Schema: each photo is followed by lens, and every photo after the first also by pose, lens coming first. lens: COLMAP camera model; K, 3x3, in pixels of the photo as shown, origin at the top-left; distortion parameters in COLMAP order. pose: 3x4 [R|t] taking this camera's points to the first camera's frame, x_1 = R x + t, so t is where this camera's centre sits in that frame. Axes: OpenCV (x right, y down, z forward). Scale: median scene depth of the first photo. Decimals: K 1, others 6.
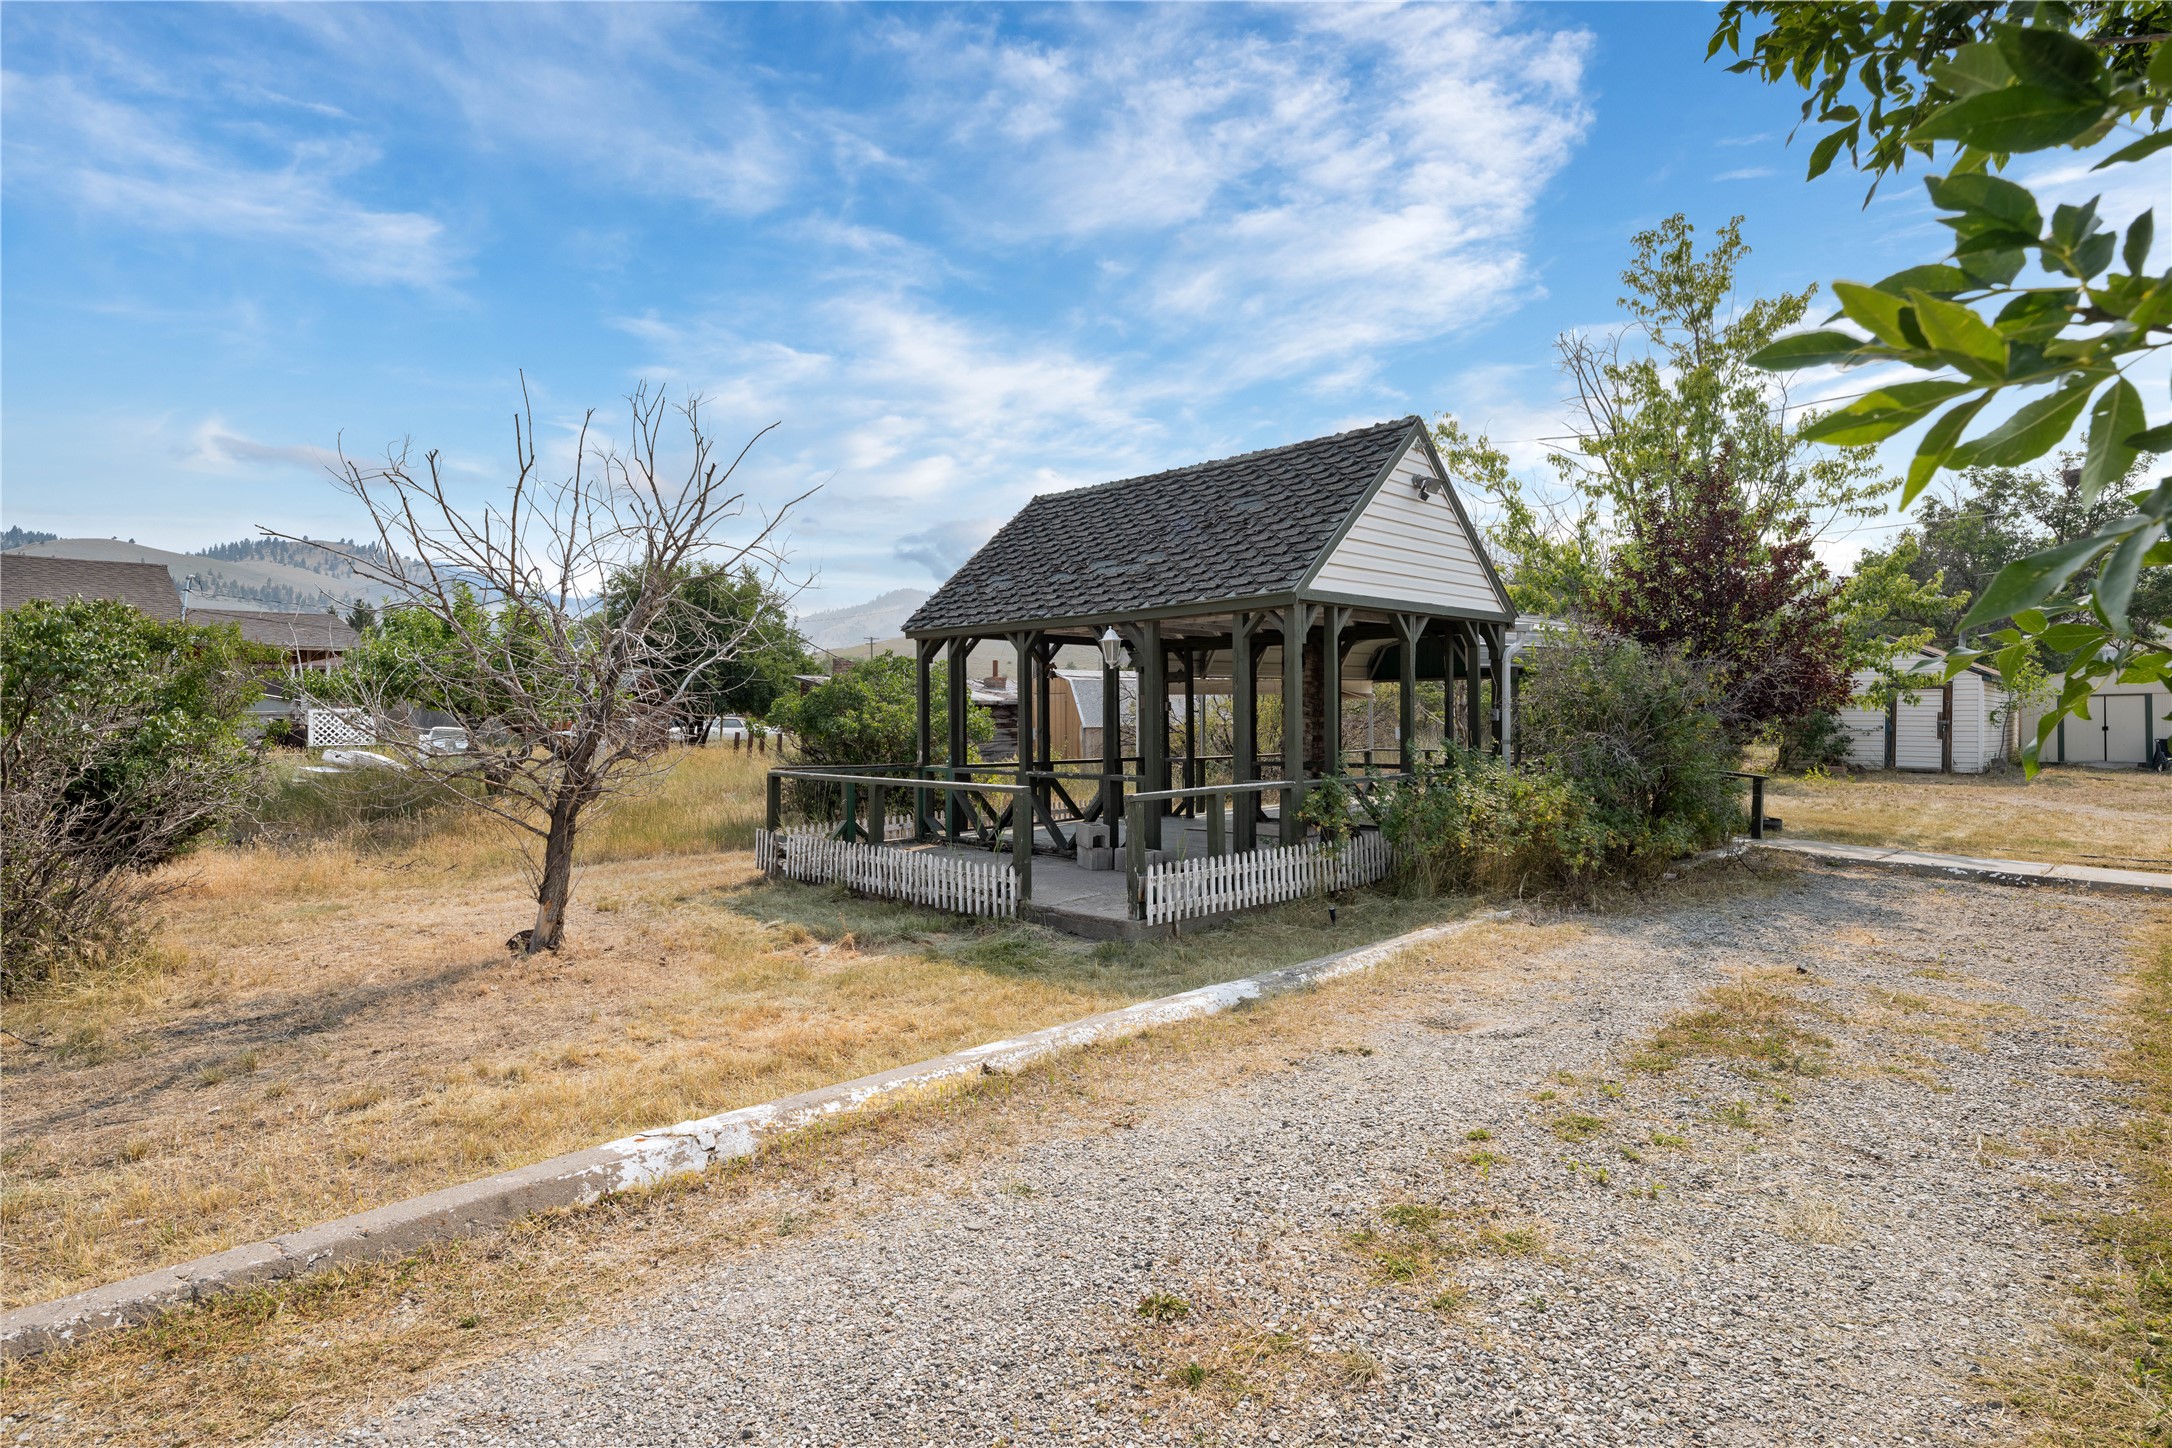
lens RADIAL K [[1144.7, 0, 1086.0], [0, 1144.7, 724.0], [0, 0, 1]] dist [-0.002419, -0.000240]
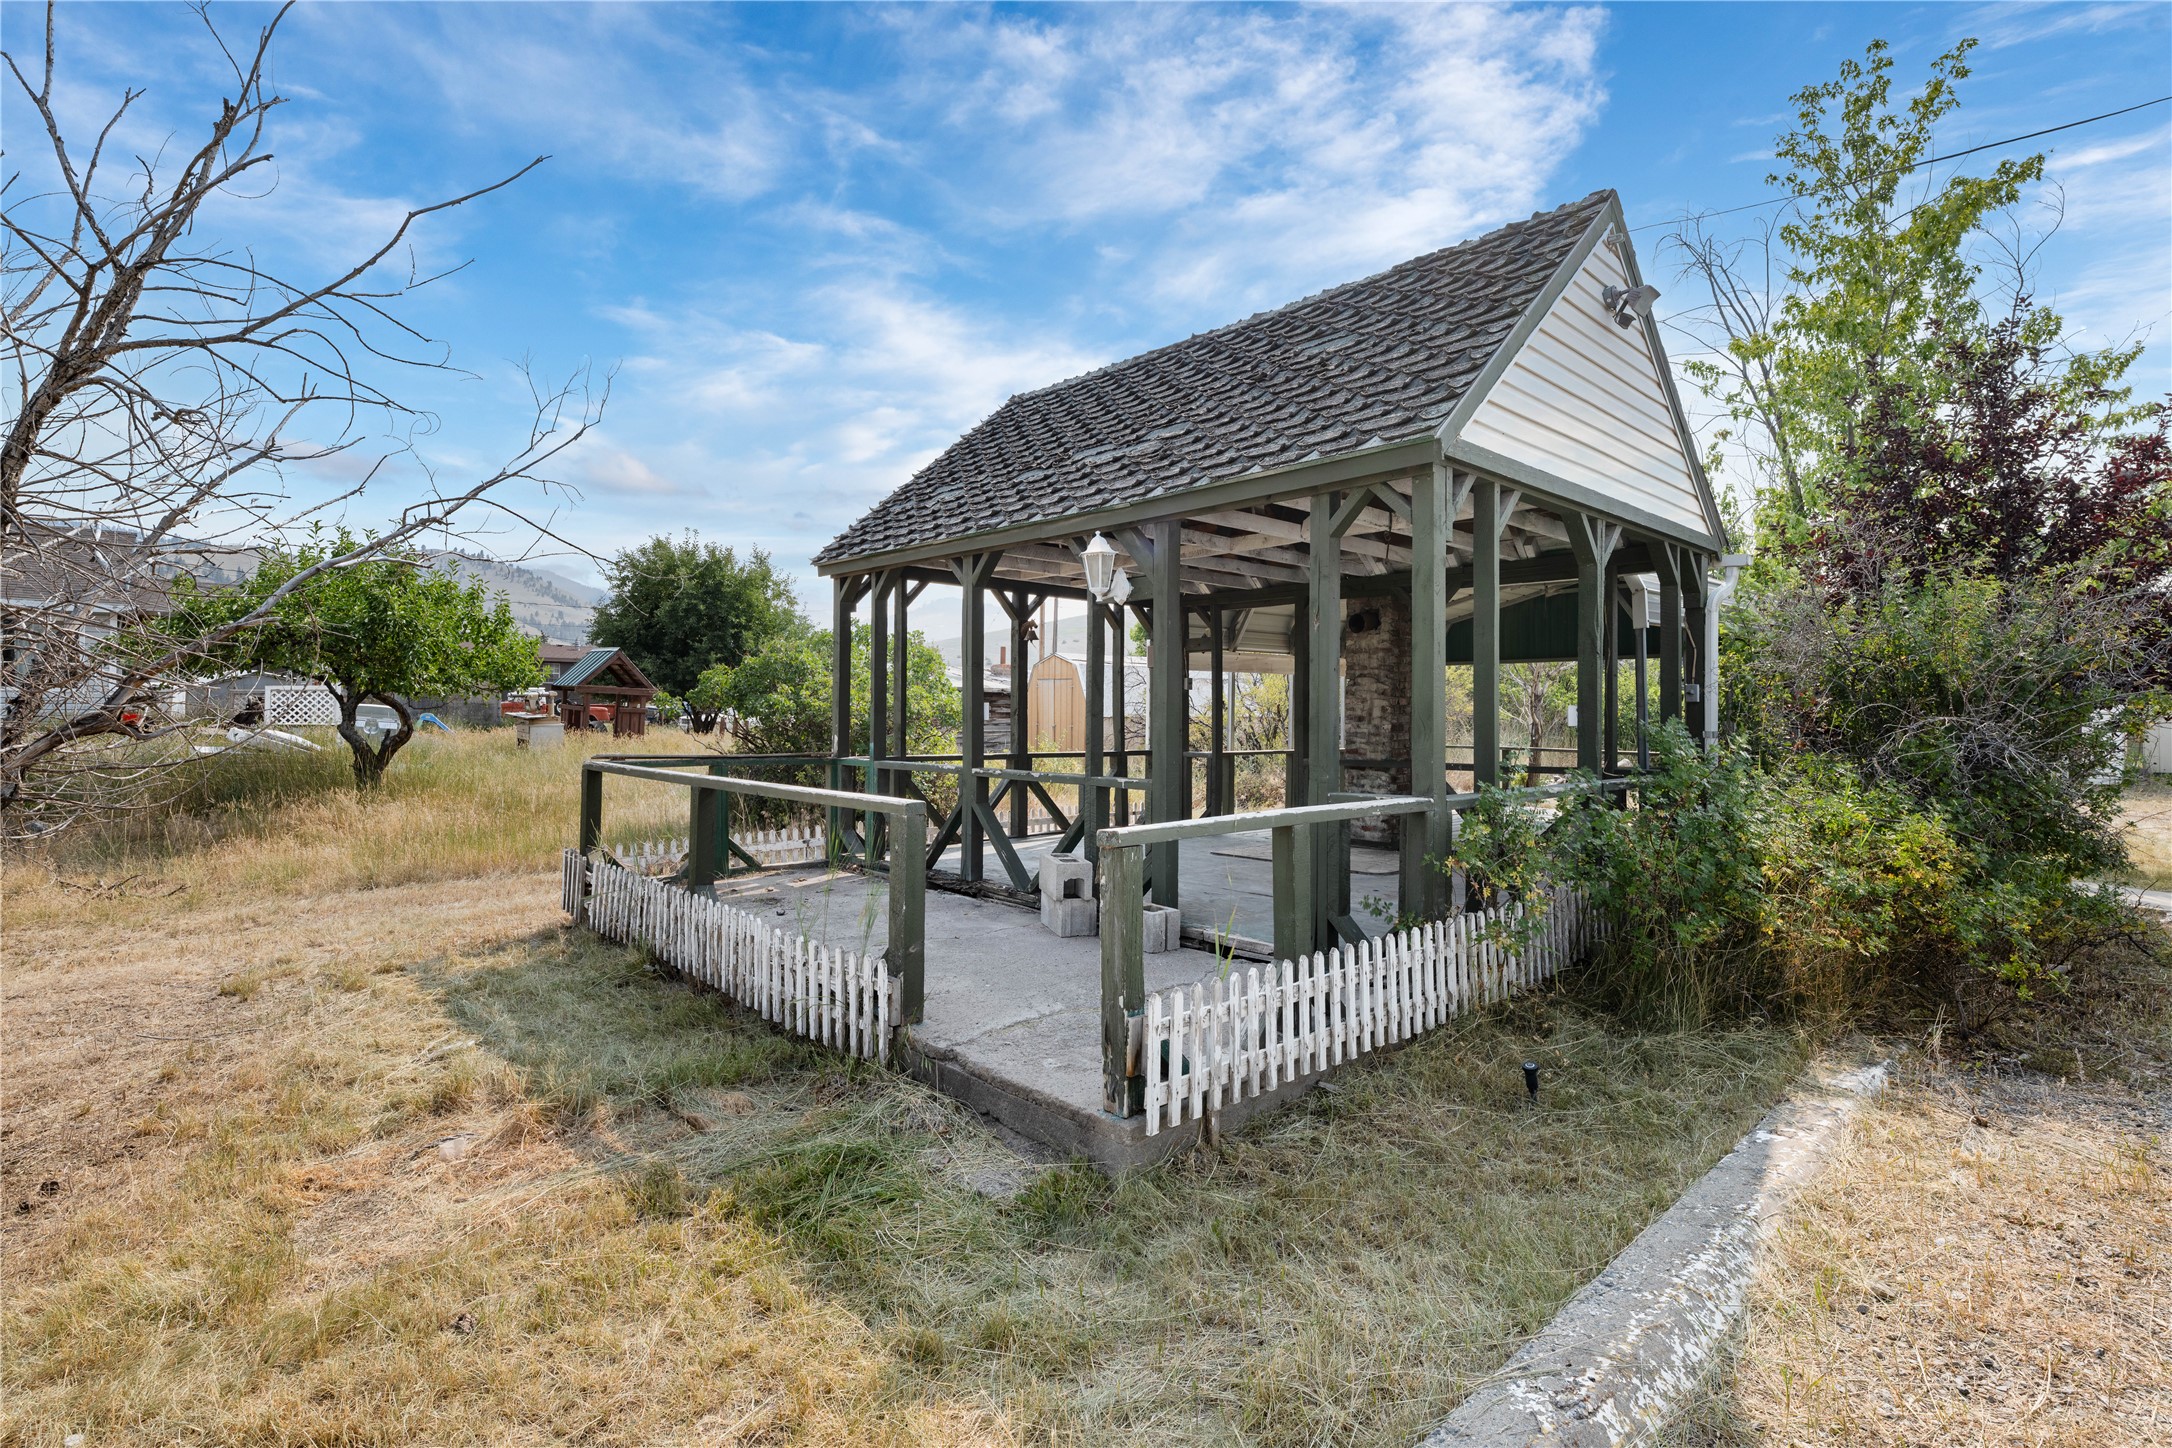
lens RADIAL K [[1023.5, 0, 1081.9], [0, 1023.5, 669.6], [0, 0, 1]] dist [0.002068, 0.000427]
pose [[0.999497, 0.014499, -0.028189, 0.027645], [-0.015931, 0.998558, -0.051272, 0.015069], [0.027405, 0.051696, 0.998287, 0.442242]]
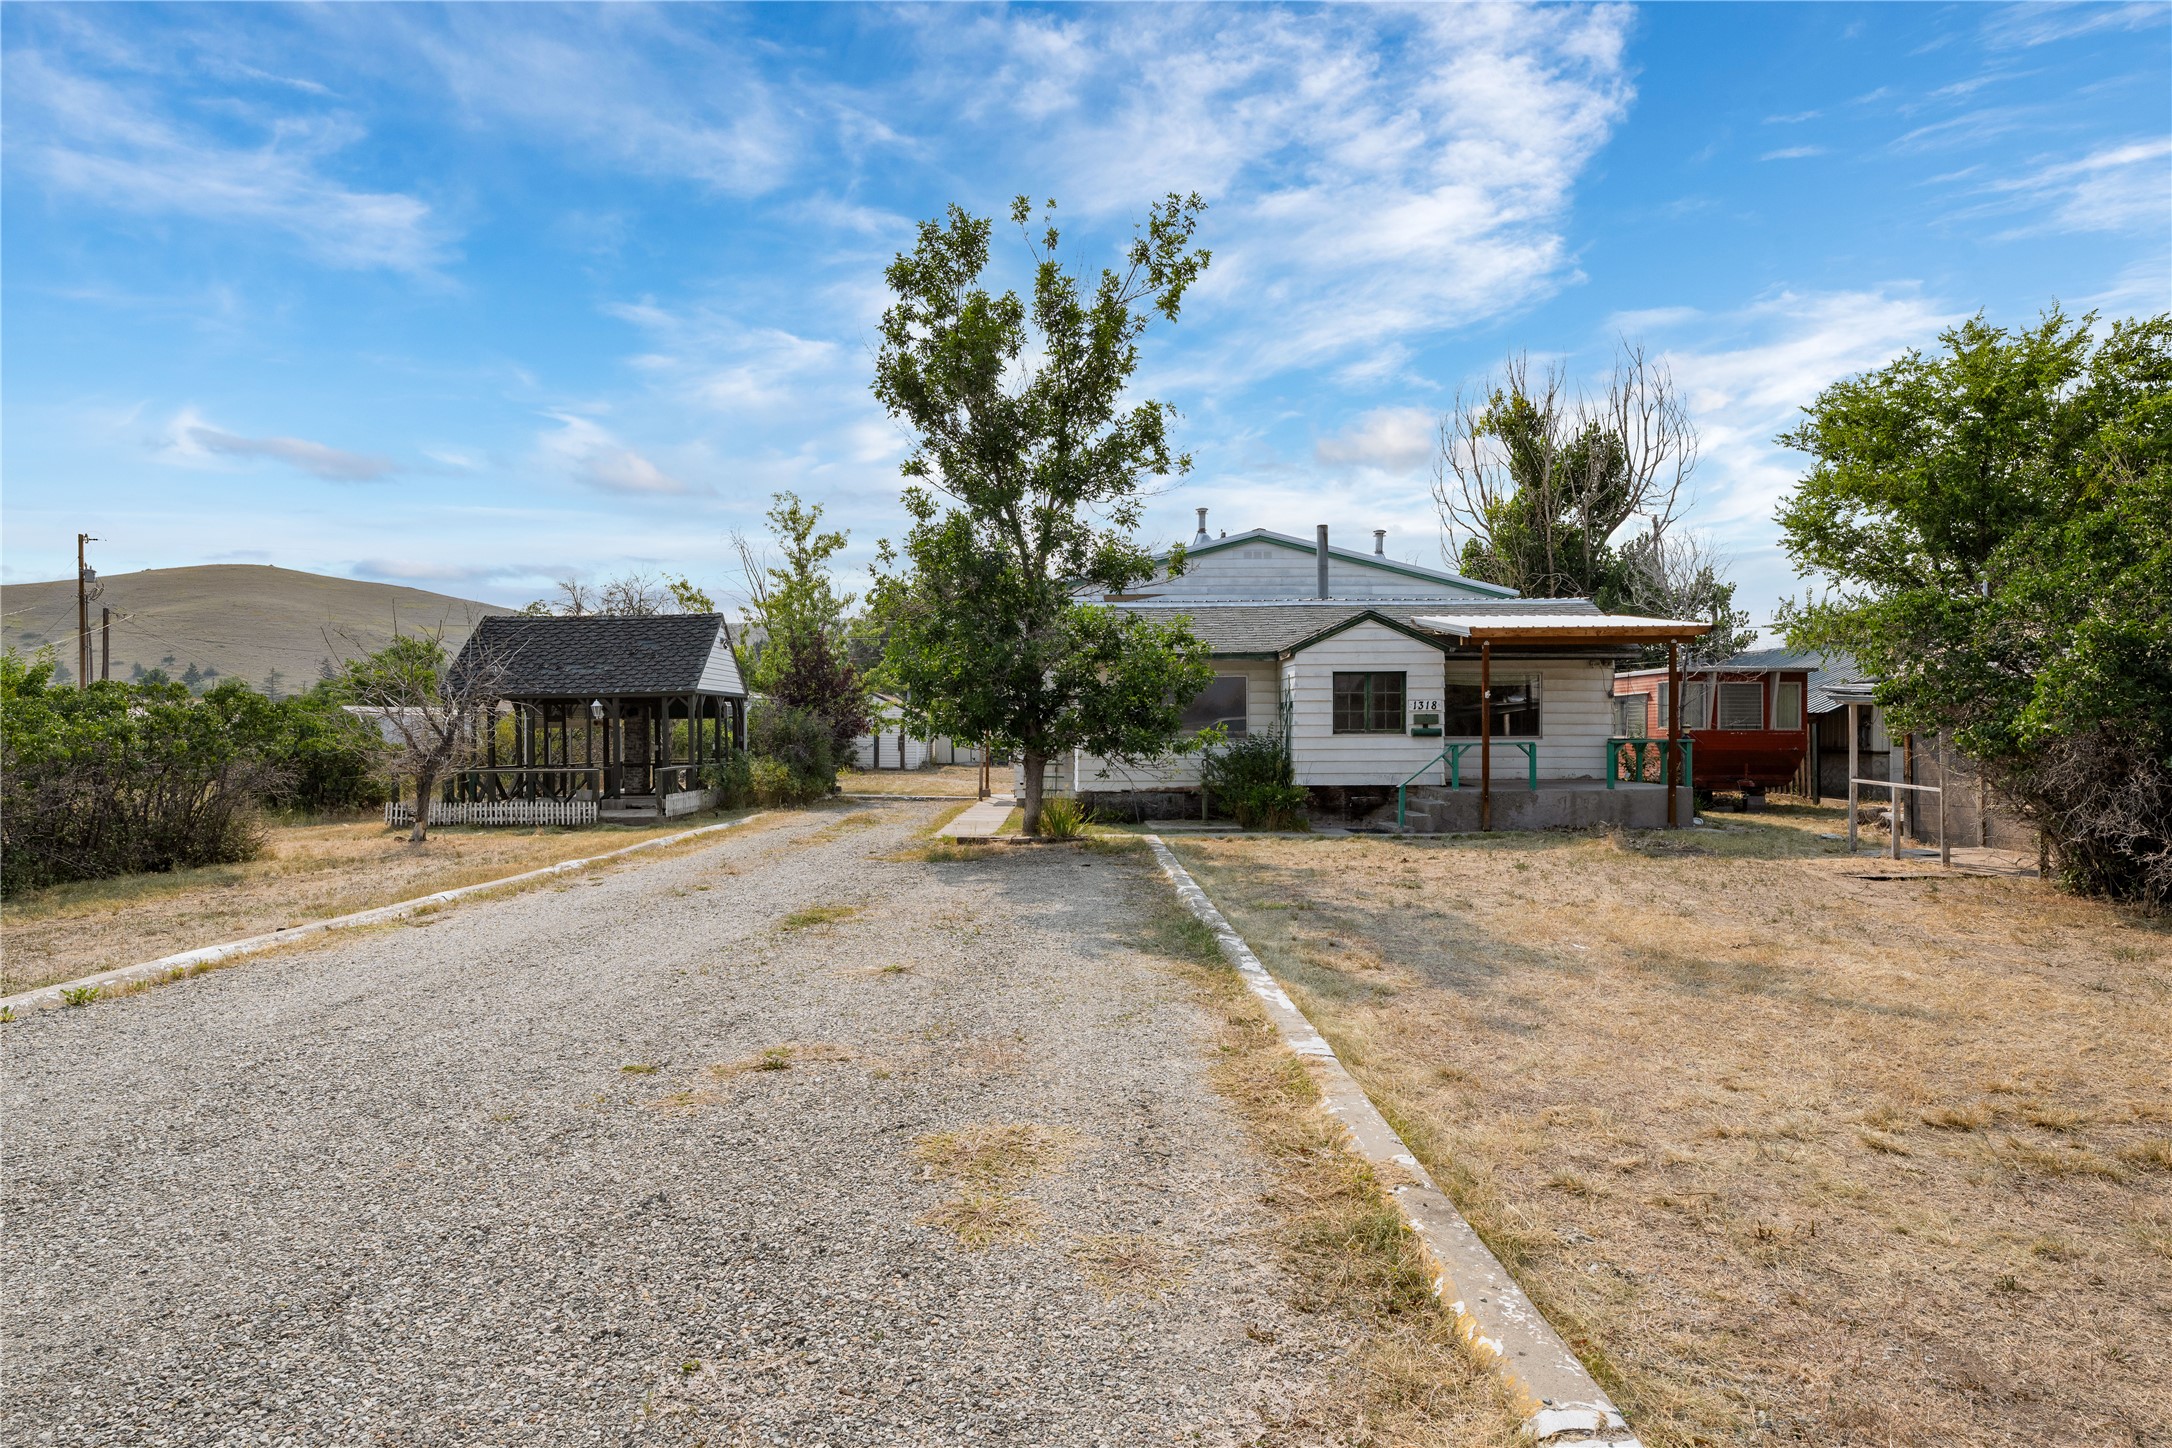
lens RADIAL K [[1017.9, 0, 1086.0], [0, 1017.9, 724.0], [0, 0, 1]] dist [-0.000492, -0.000399]
pose [[0.678451, 0.005818, 0.734623, -0.721922], [0.010477, 0.999790, -0.017594, 0.005732], [-0.734571, 0.019633, 0.678247, -0.948328]]
